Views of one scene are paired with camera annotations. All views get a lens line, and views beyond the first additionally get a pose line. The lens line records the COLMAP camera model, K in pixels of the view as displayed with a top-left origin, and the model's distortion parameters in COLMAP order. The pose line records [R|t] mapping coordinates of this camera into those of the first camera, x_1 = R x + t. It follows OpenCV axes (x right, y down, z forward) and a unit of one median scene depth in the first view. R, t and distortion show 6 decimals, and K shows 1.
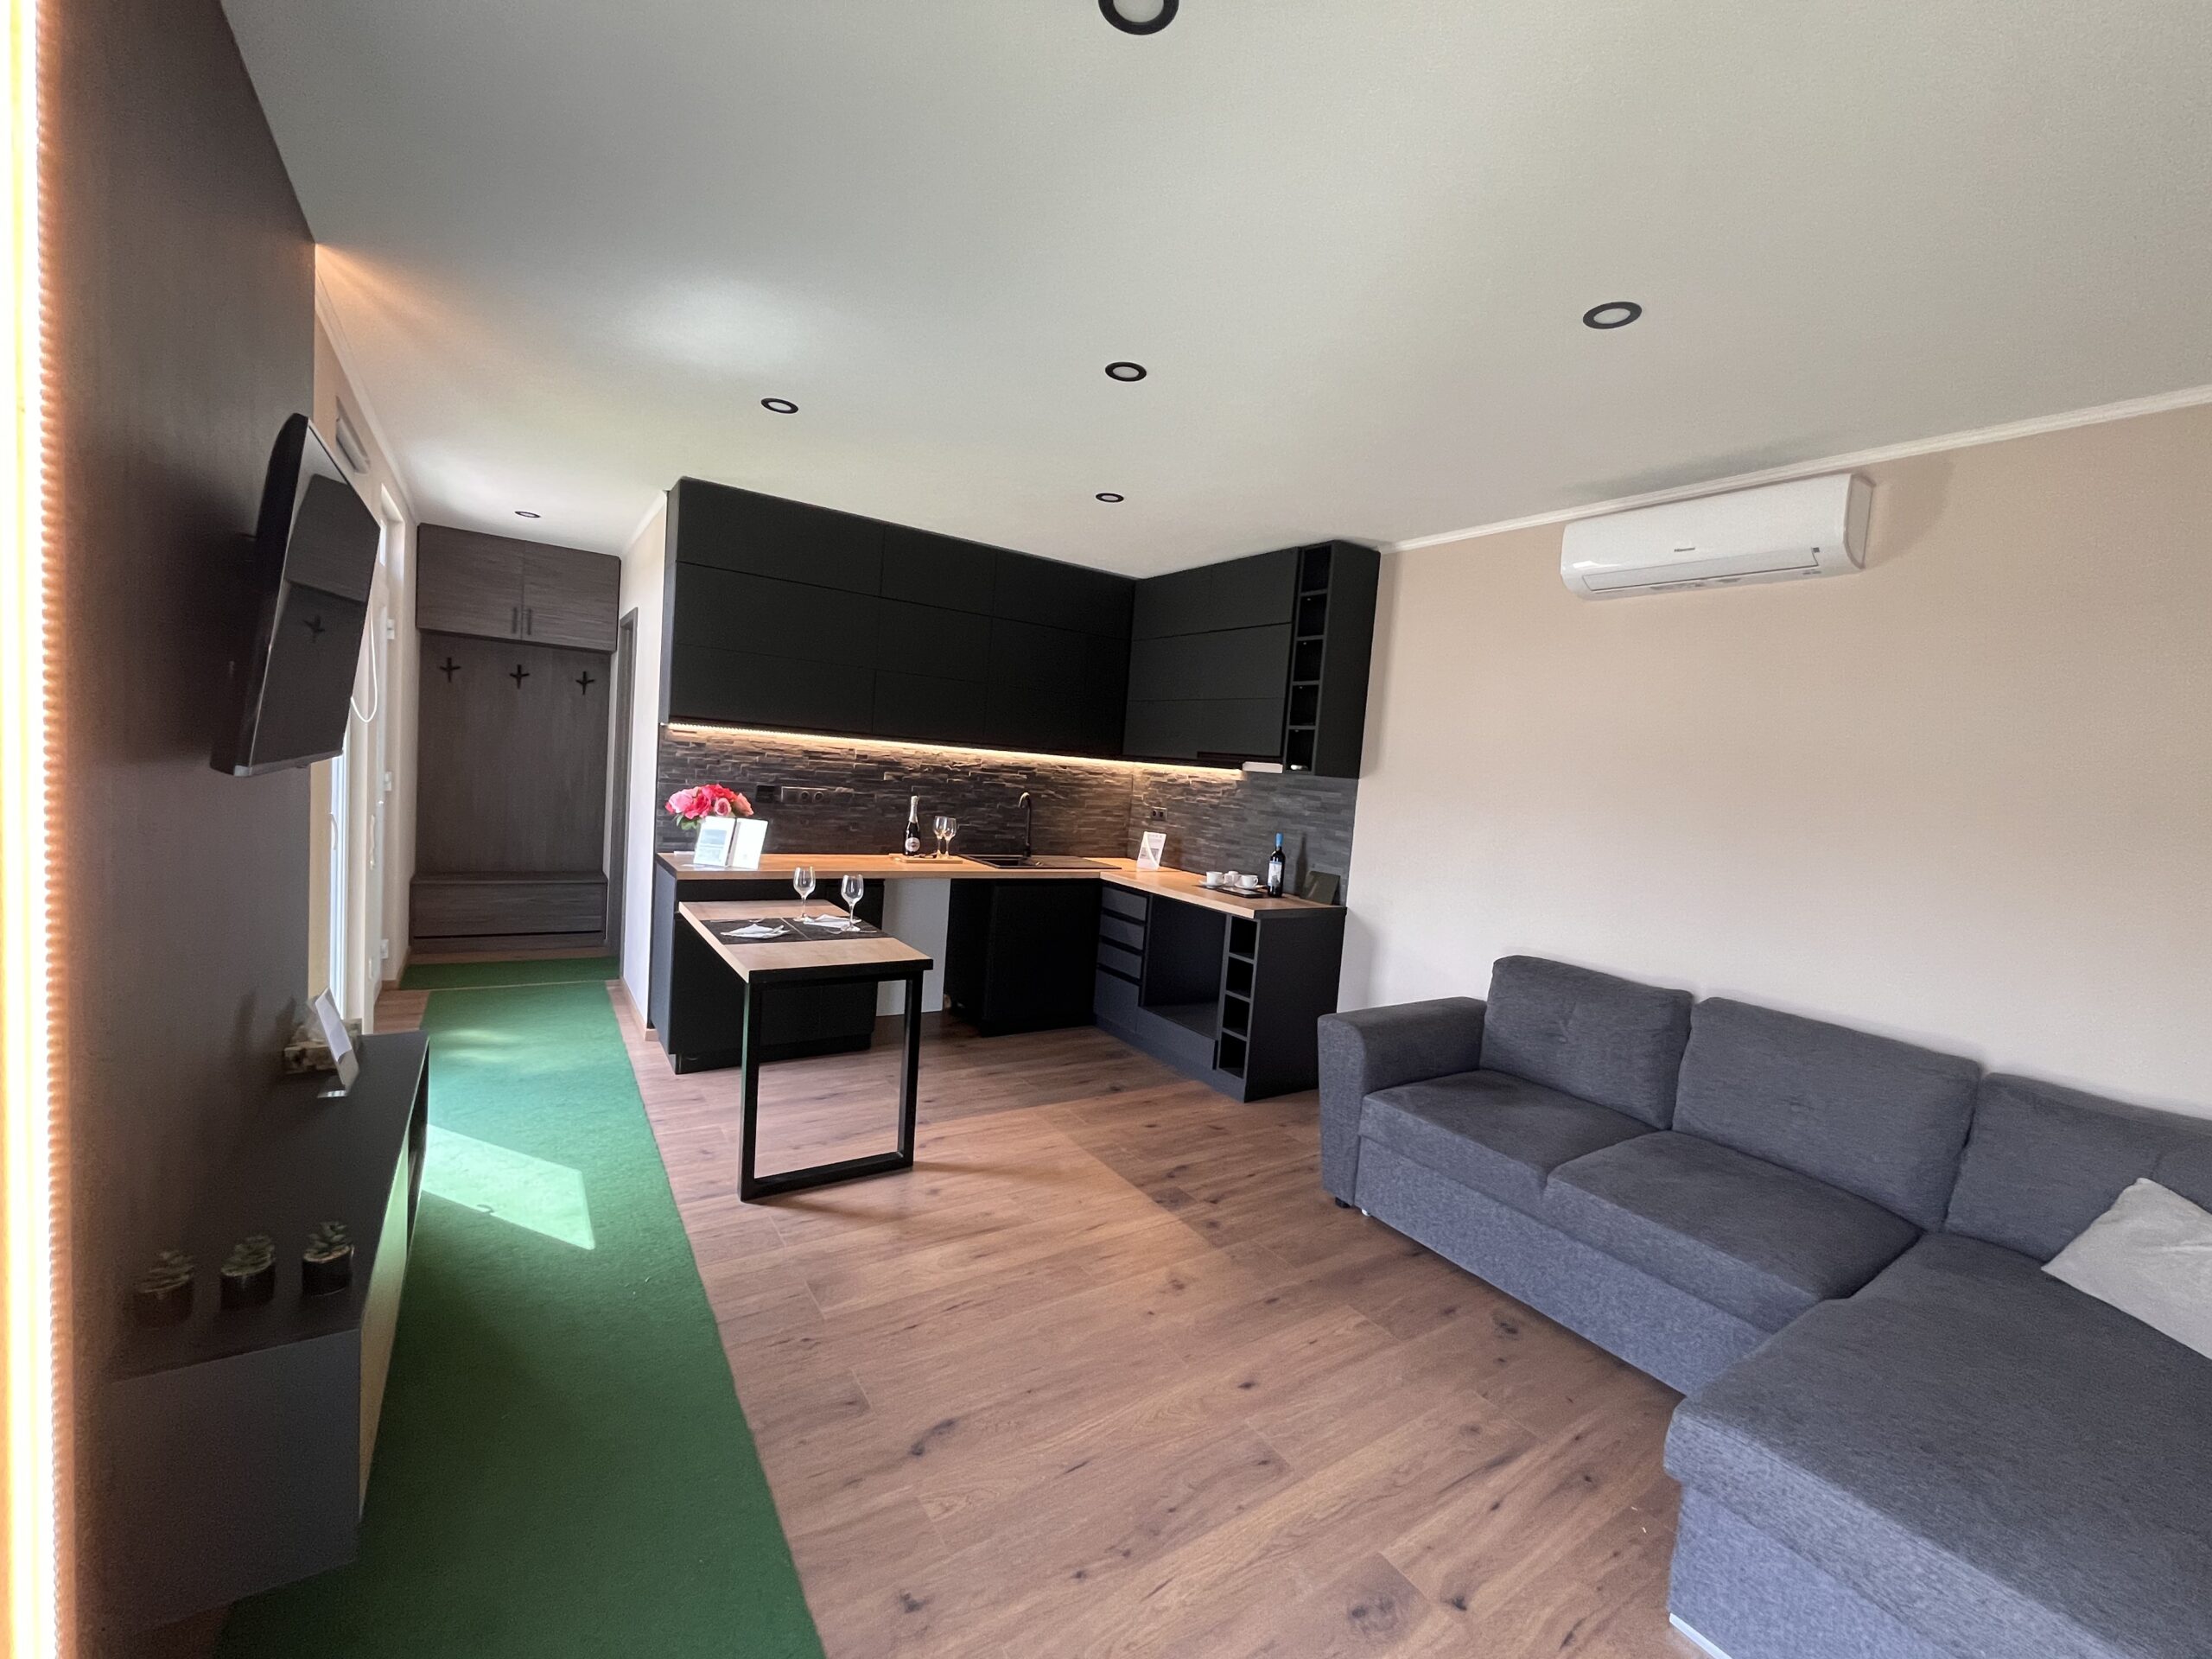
lens RADIAL K [[897.8, 0, 1109.5], [0, 897.8, 827.7], [0, 0, 1]] dist [-0.006543, 0.000720]
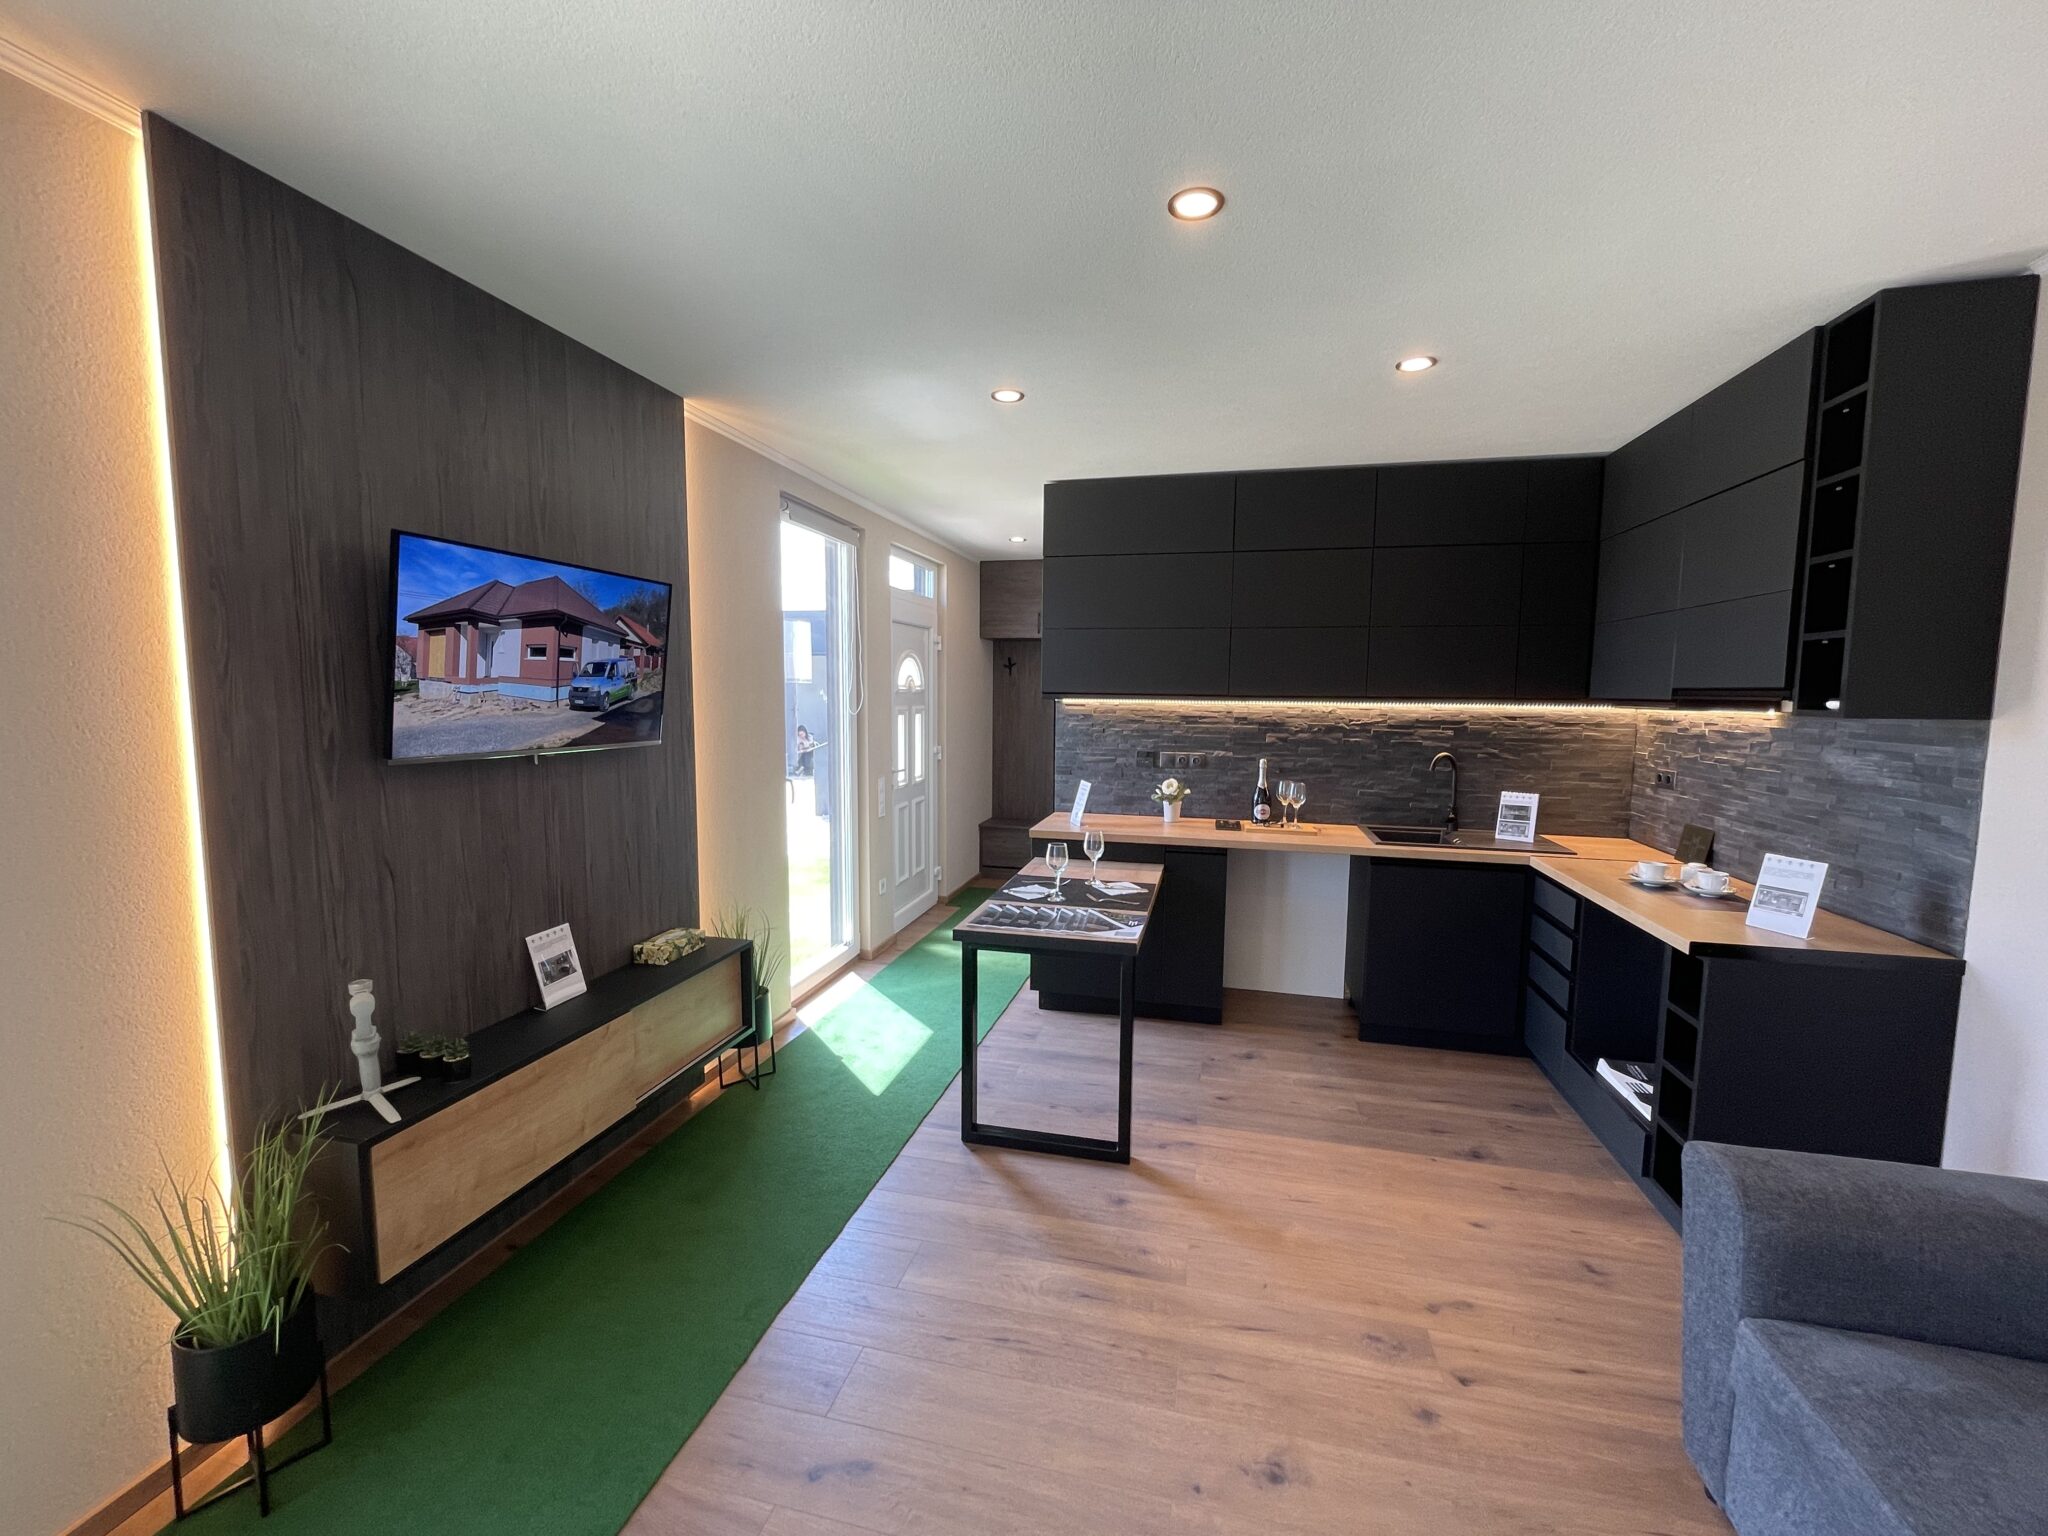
lens RADIAL K [[829.8, 0, 1025.4], [0, 829.8, 764.0], [0, 0, 1]] dist [0.001016, -0.000565]
pose [[0.670844, -0.006025, -0.741574, 0.256222], [-0.009979, 0.999803, -0.017151, -0.013842], [0.741531, 0.018906, 0.670652, 0.252313]]
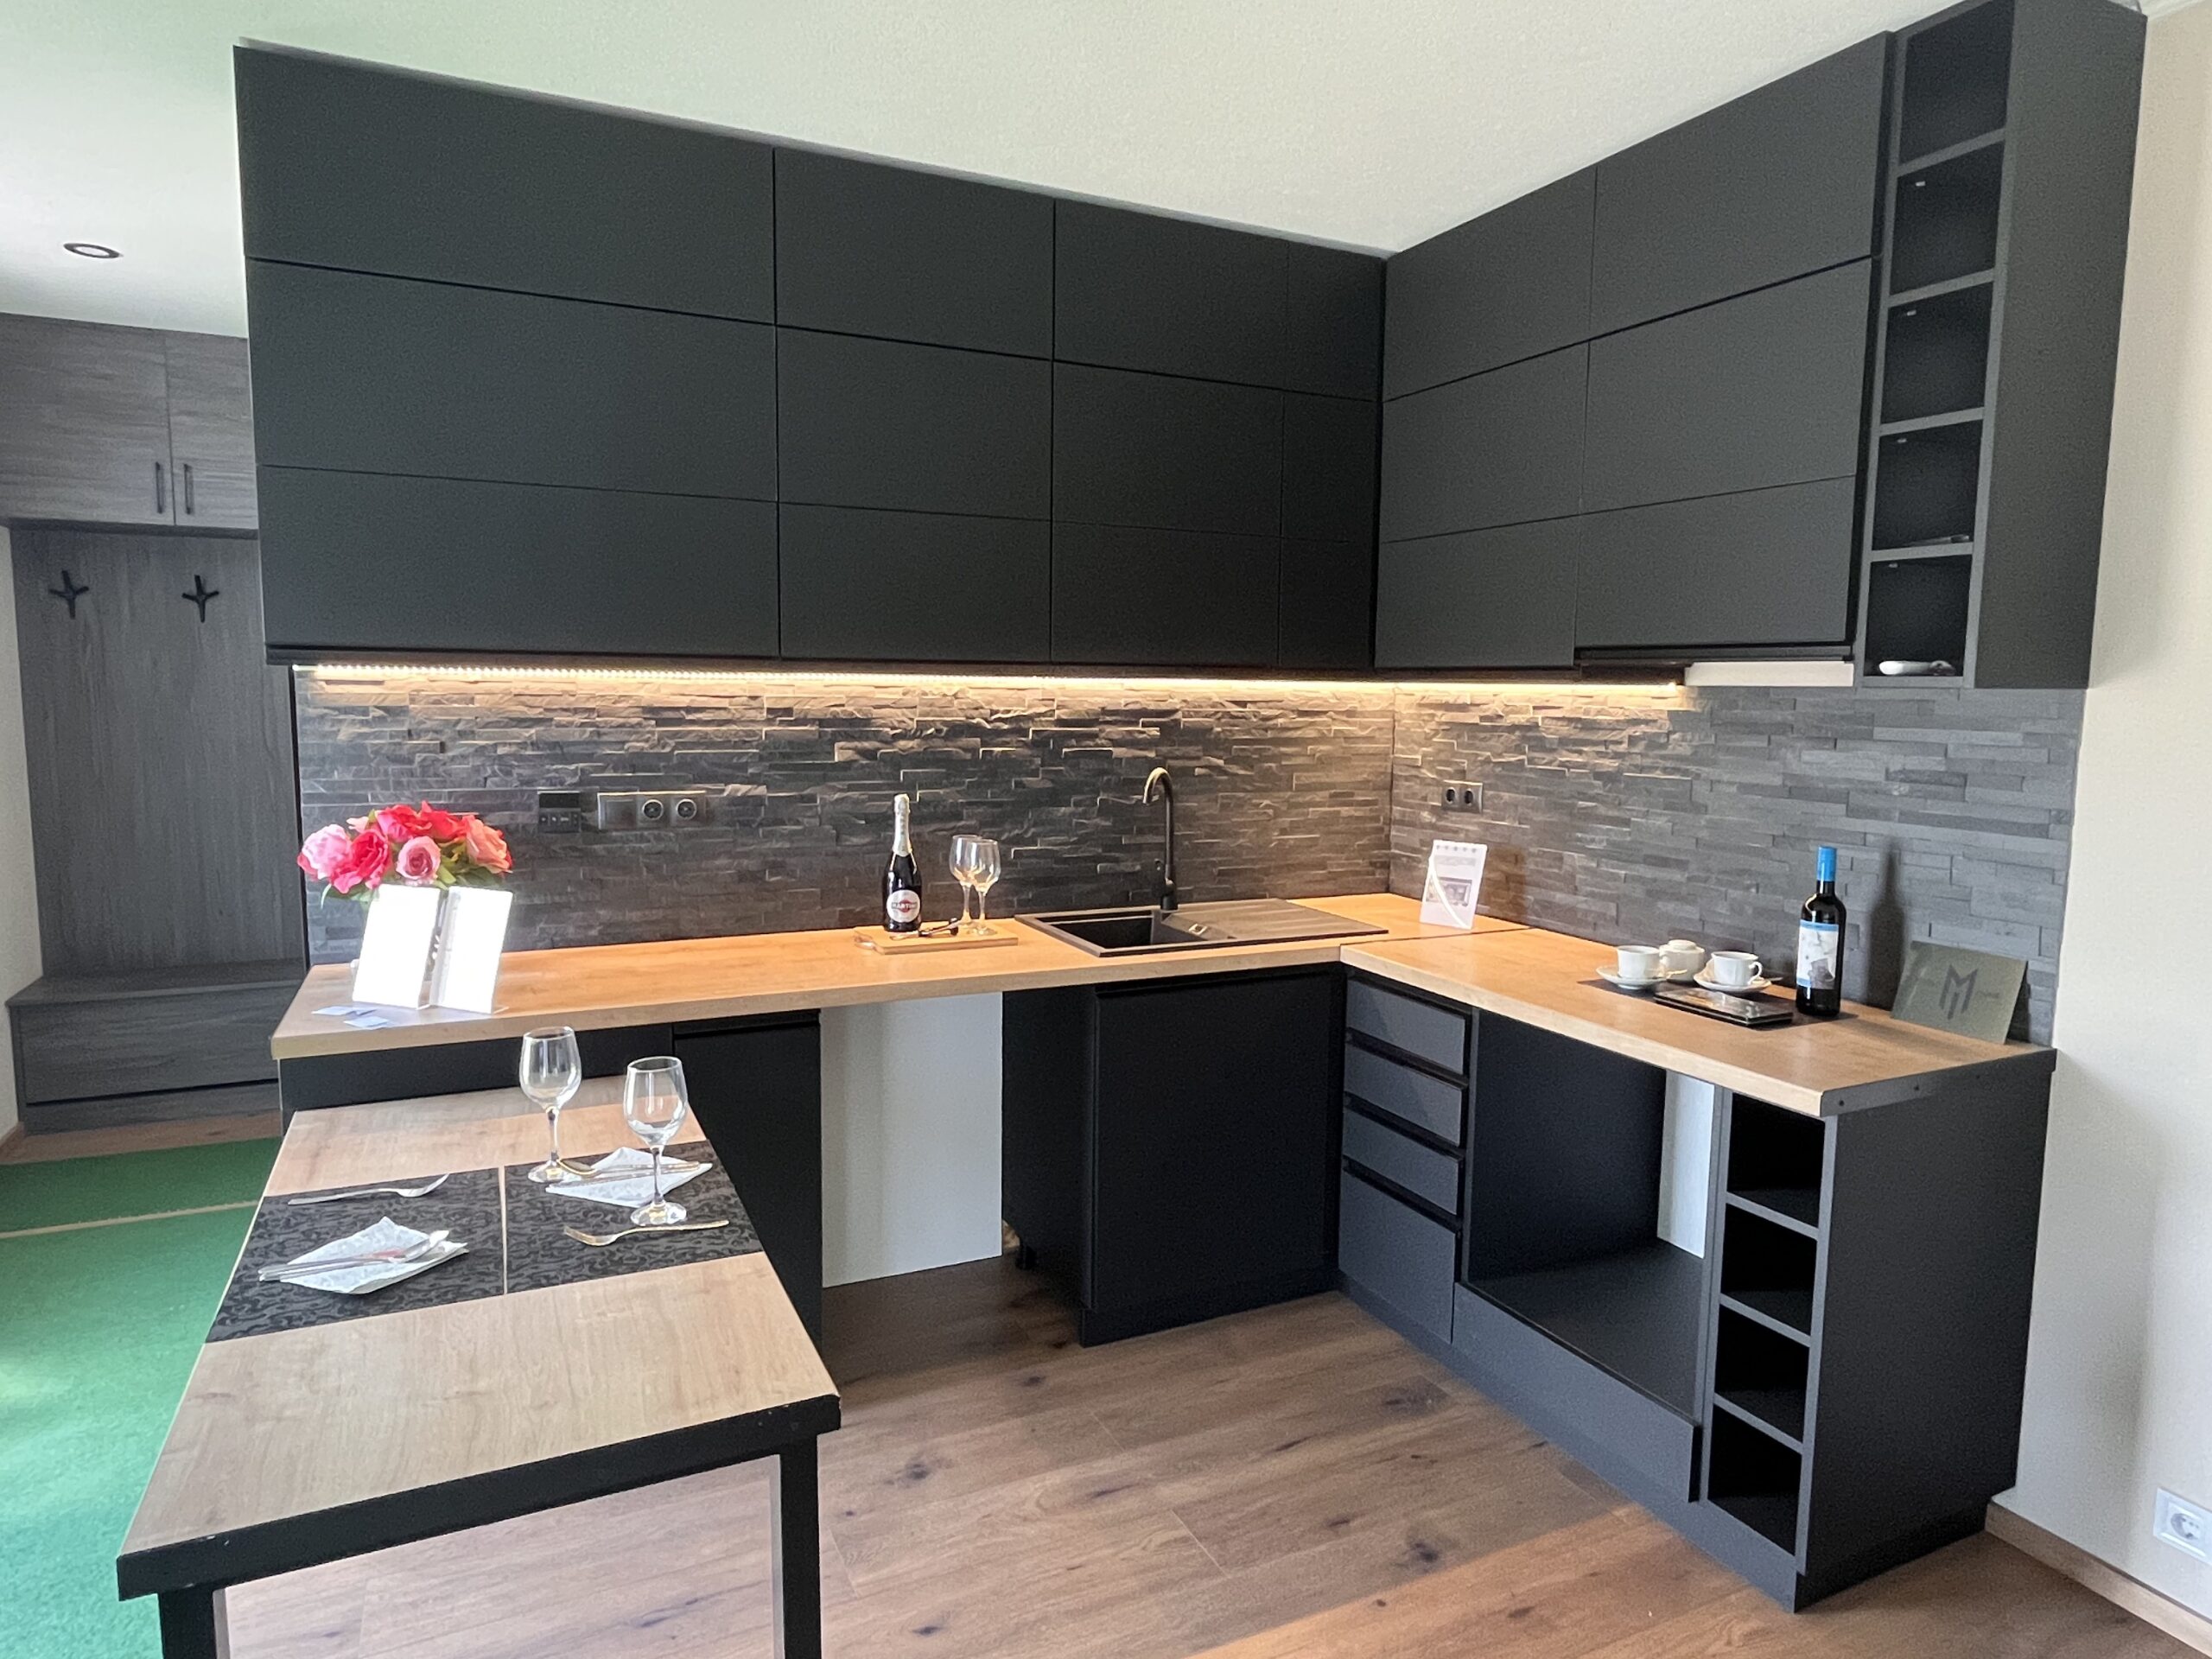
lens RADIAL K [[1313.5, 0, 1107.0], [0, 1313.5, 824.5], [0, 0, 1]] dist [-0.008073, 0.002841]
pose [[0.986610, -0.050174, -0.155190, -0.023114], [0.054664, 0.998197, 0.024797, -0.034490], [0.153666, -0.032948, 0.987573, 0.428431]]
